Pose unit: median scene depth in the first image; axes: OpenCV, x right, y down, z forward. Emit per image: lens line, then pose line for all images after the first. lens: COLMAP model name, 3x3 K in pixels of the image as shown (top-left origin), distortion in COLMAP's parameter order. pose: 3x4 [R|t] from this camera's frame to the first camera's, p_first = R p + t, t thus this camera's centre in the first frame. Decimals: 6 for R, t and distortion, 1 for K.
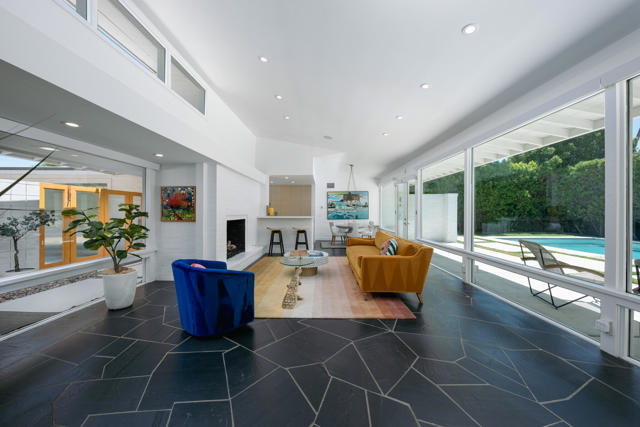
lens RADIAL K [[225.7, 0, 320.0], [0, 225.7, 213.5], [0, 0, 1]] dist [-0.008950, 0.000042]
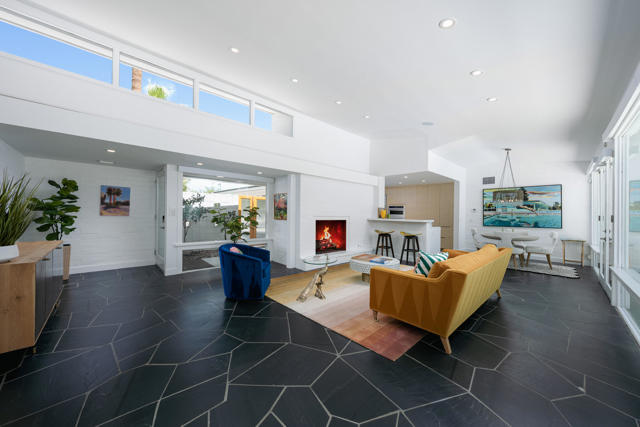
lens RADIAL K [[231.6, 0, 320.0], [0, 231.6, 213.5], [0, 0, 1]] dist [0.000242, 0.000015]
pose [[0.696802, 0.011142, -0.717177, 0.368804], [-0.022072, 0.999739, -0.005912, 0.001615], [0.716924, 0.019949, 0.696866, 0.143238]]
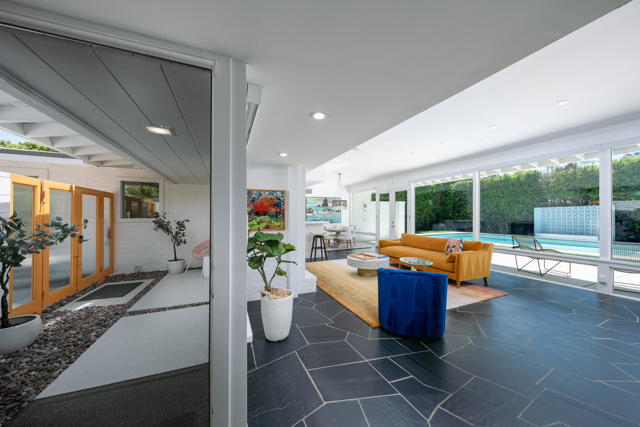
lens RADIAL K [[219.2, 0, 320.0], [0, 219.2, 213.5], [0, 0, 1]] dist [-0.002909, -0.000169]
pose [[0.916758, -0.001447, 0.399440, -0.546918], [0.007946, 0.999862, -0.014614, -0.010750], [-0.399364, 0.016571, 0.916643, 0.098732]]
